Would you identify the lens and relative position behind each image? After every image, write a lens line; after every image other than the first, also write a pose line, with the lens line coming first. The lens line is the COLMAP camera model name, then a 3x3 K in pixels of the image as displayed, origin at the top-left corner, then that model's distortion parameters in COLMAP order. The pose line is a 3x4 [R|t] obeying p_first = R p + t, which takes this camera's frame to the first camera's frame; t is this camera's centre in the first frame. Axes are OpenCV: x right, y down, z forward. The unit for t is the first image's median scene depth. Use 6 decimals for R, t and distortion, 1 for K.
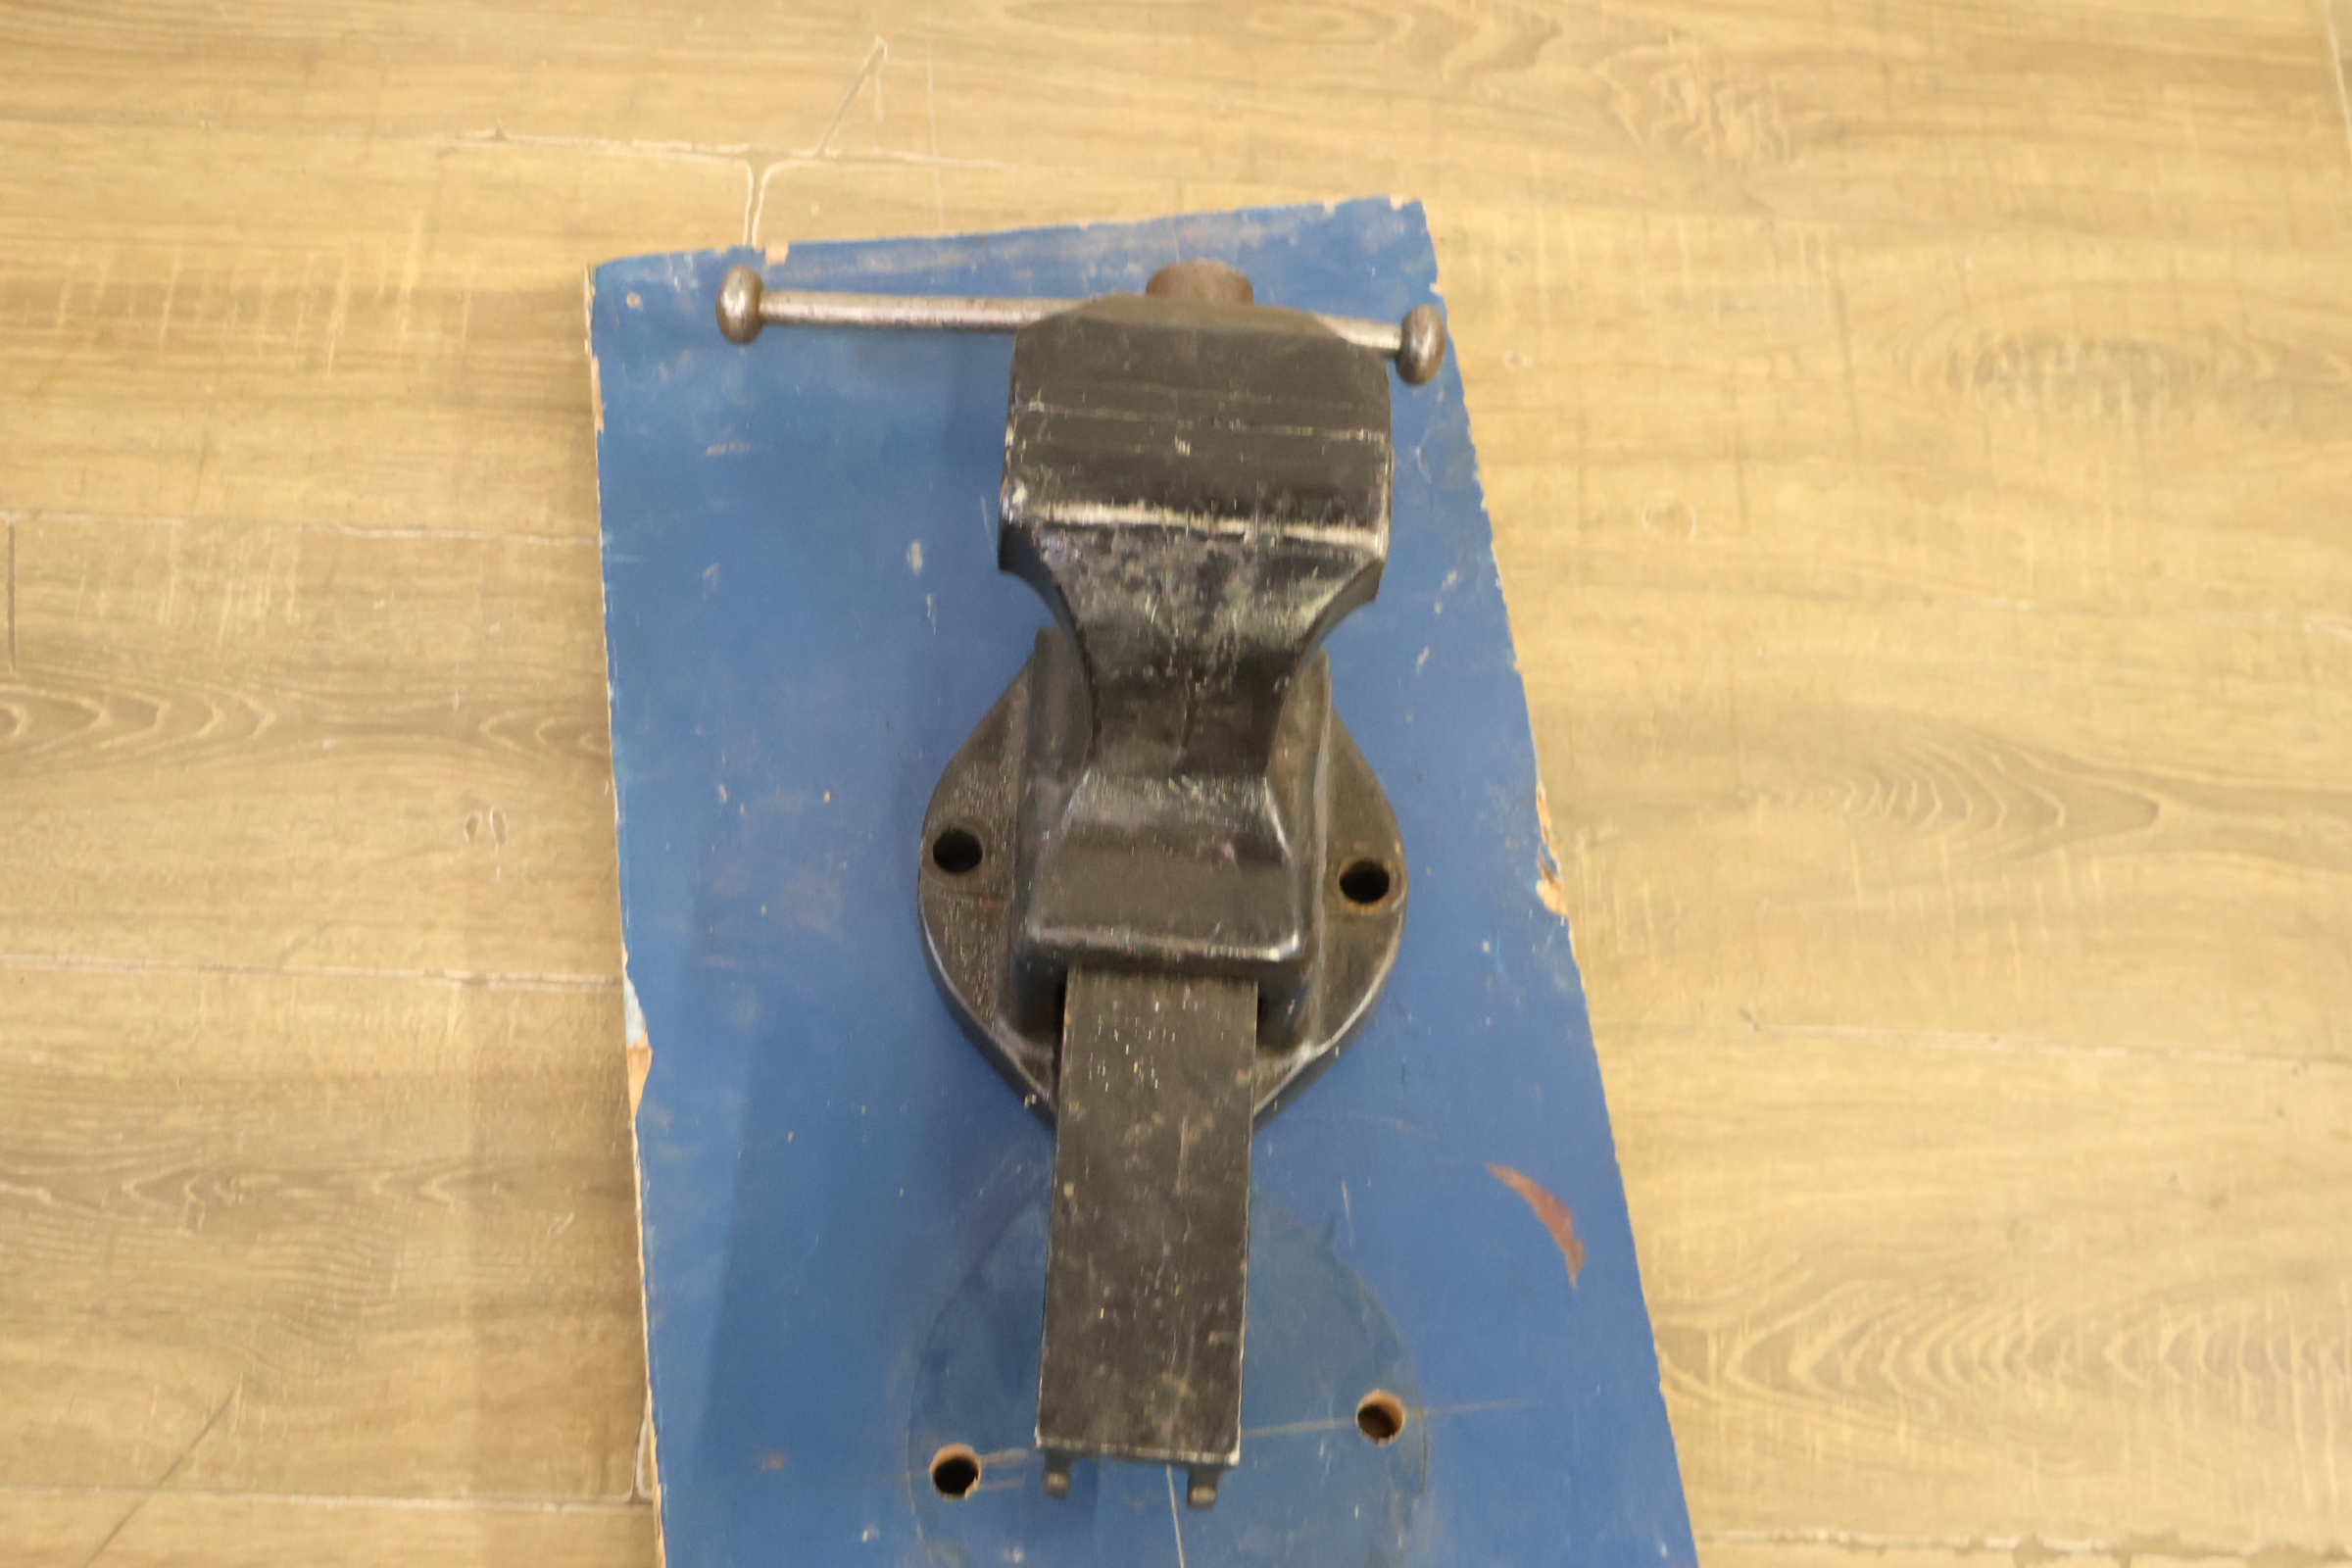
lens RADIAL K [[2628.0, 0, 1169.0], [0, 2628.0, 790.1], [0, 0, 1]] dist [-0.000510, 0.000000]
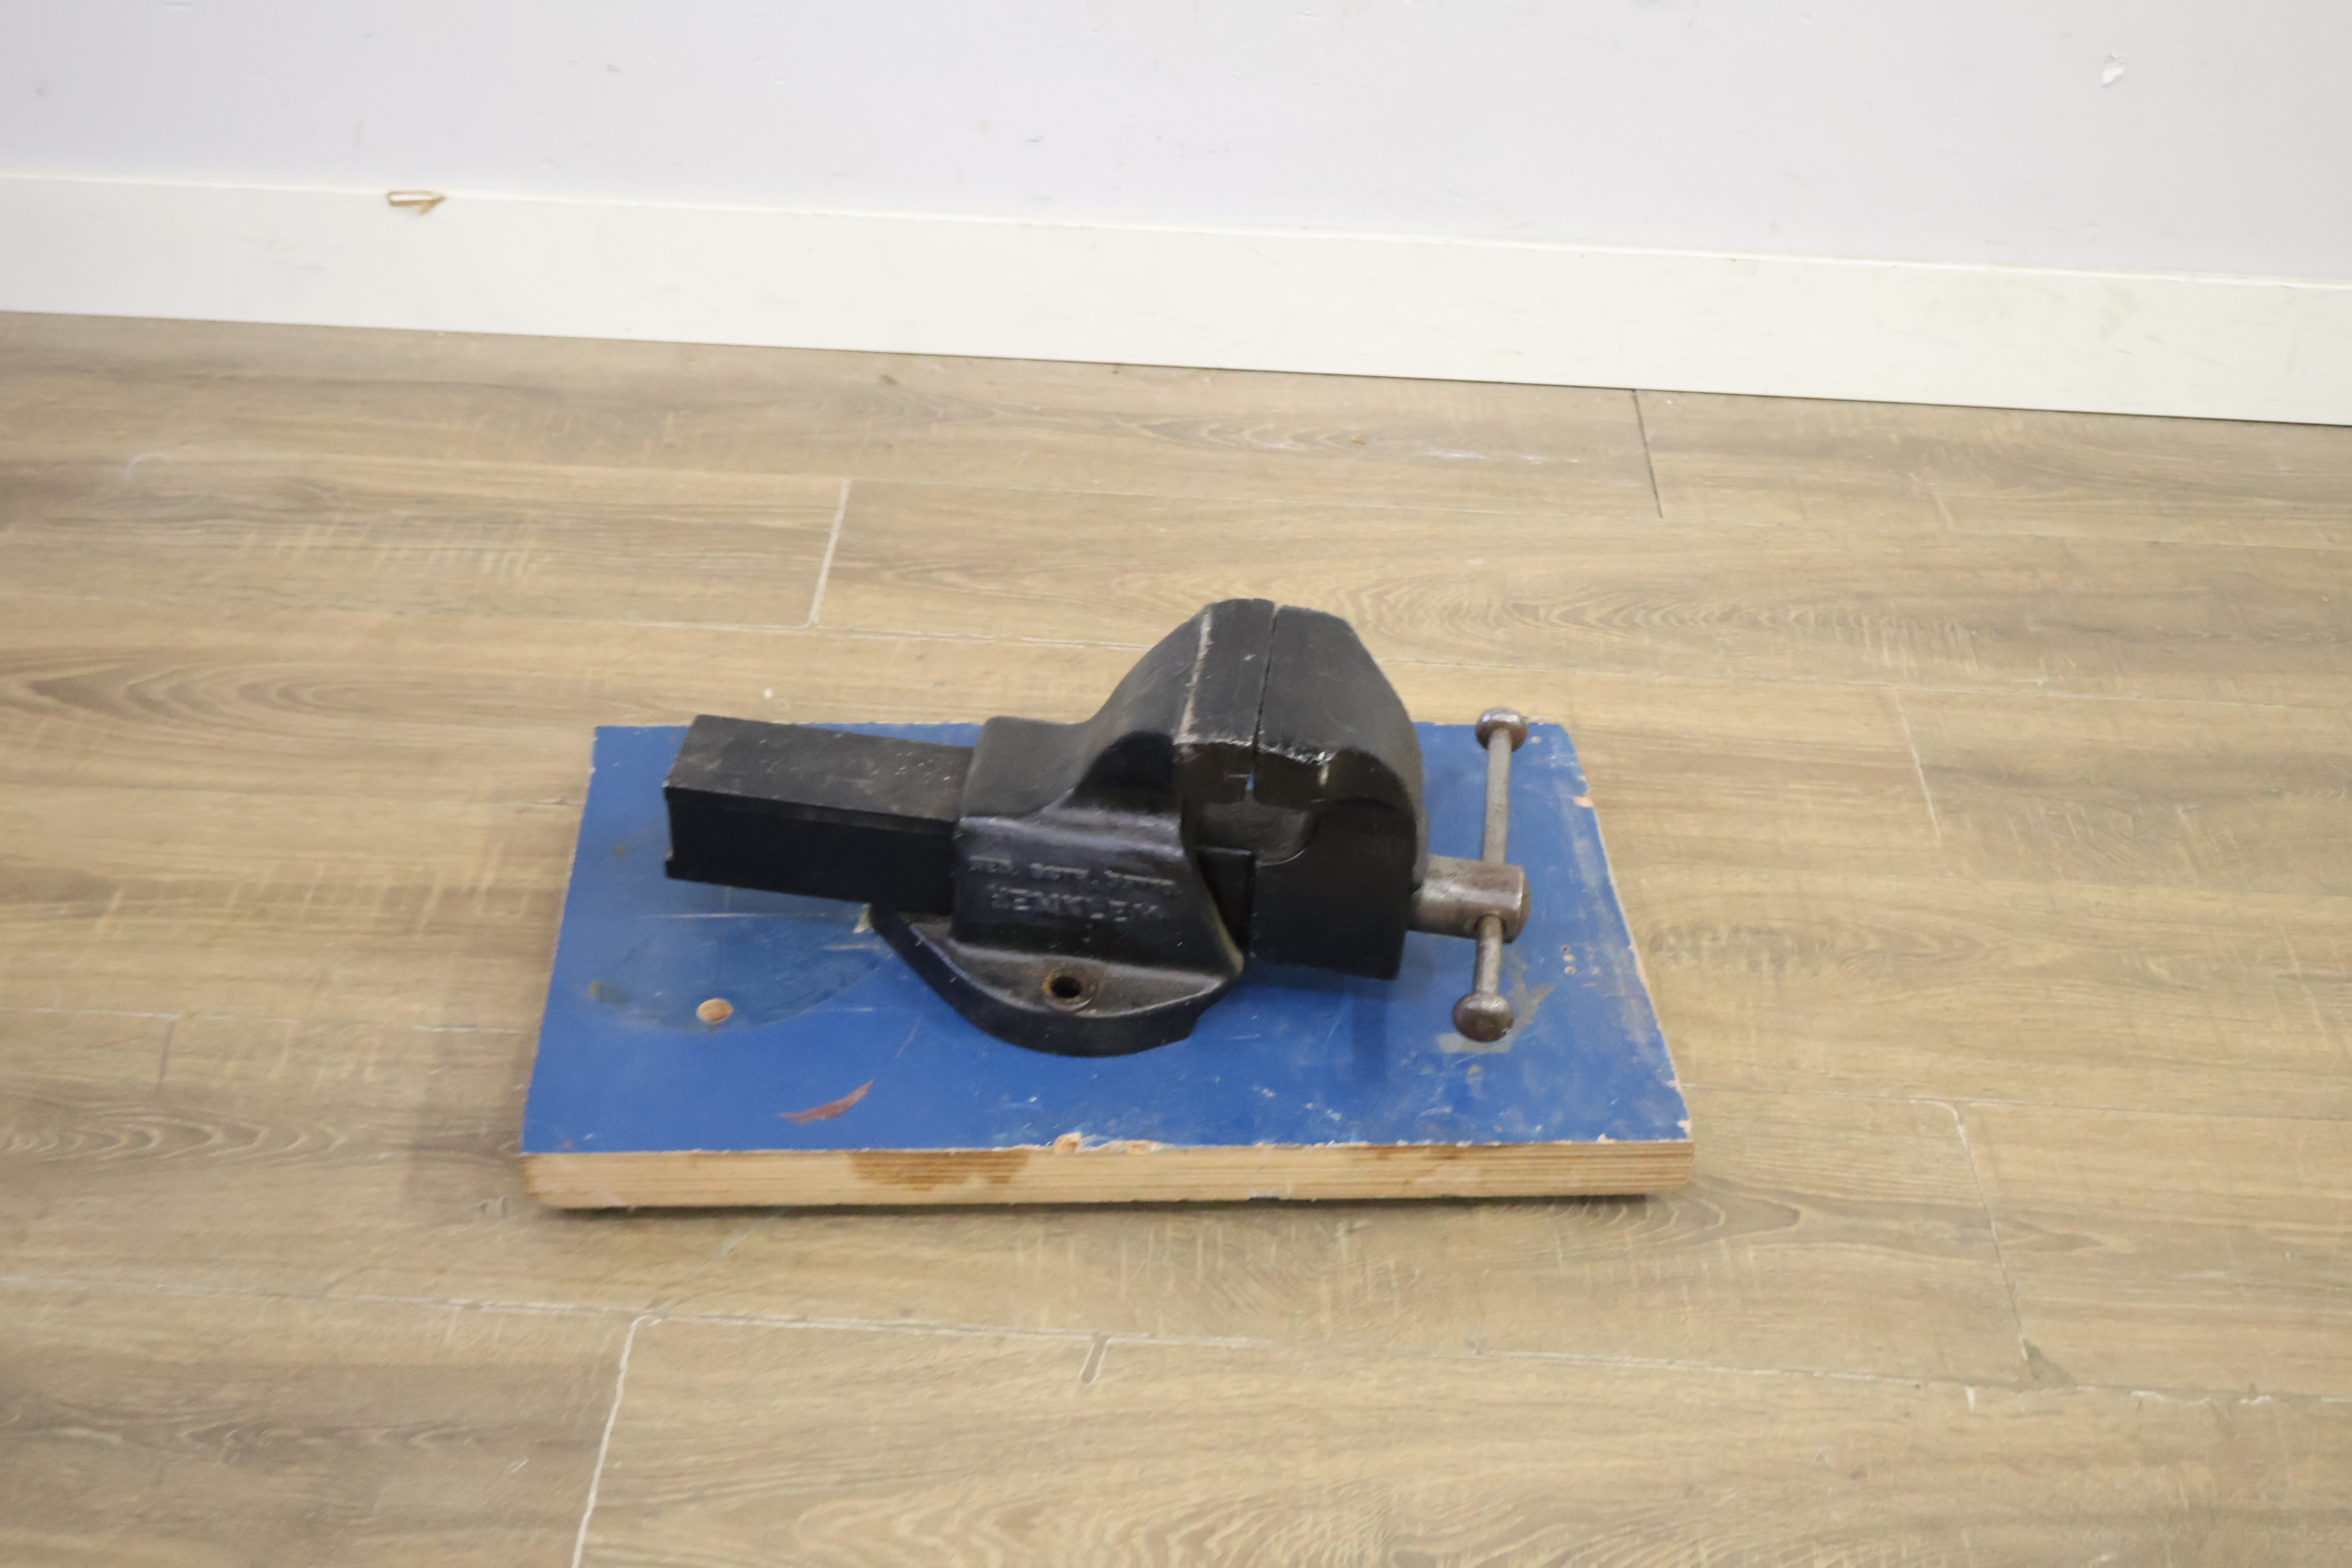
lens RADIAL K [[2628.0, 0, 1161.7], [0, 2628.0, 793.5], [0, 0, 1]] dist [-0.000510, 0.000000]
pose [[0.999525, -0.014415, -0.027223, 0.113502], [-0.000128, 0.881808, -0.471609, 0.461405], [0.030804, 0.471389, 0.881387, -0.245575]]
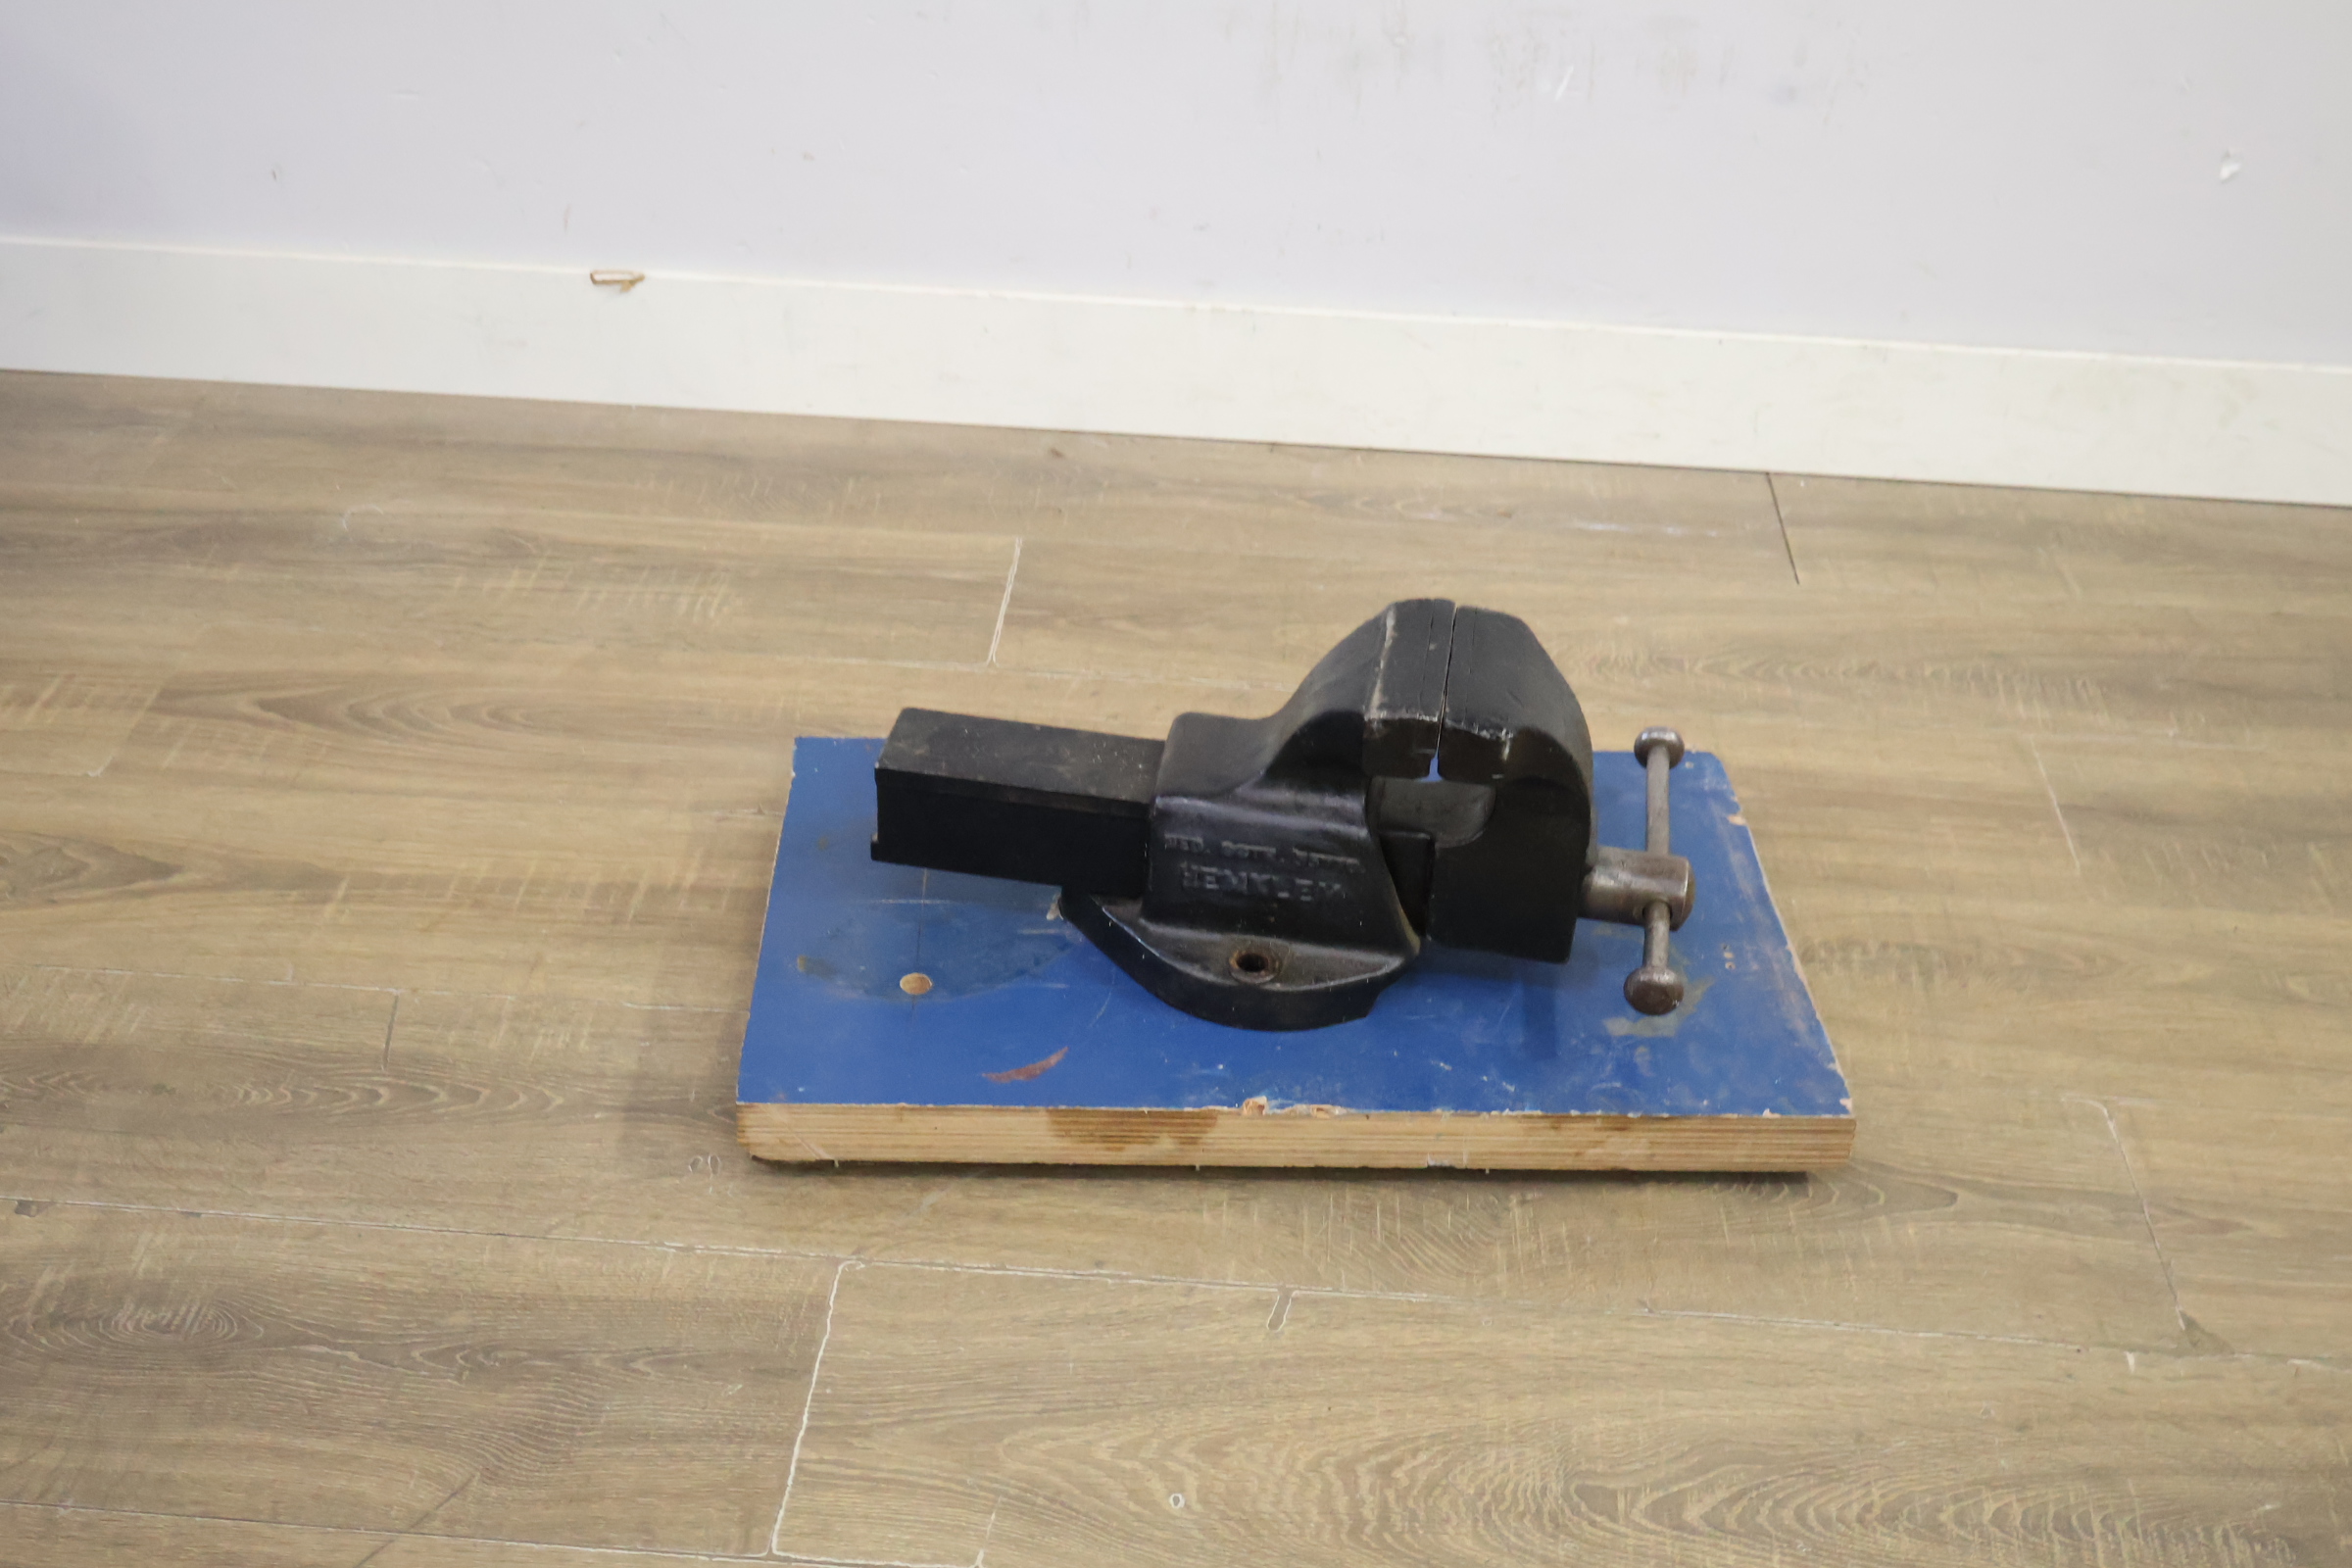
lens RADIAL K [[2628.0, 0, 1171.9], [0, 2628.0, 781.2], [0, 0, 1]] dist [-0.000510, 0.000000]
pose [[0.998658, -0.002949, -0.051711, 0.056288], [-0.025706, 0.838527, -0.544254, 0.603488], [0.044966, 0.544853, 0.837325, -0.252351]]
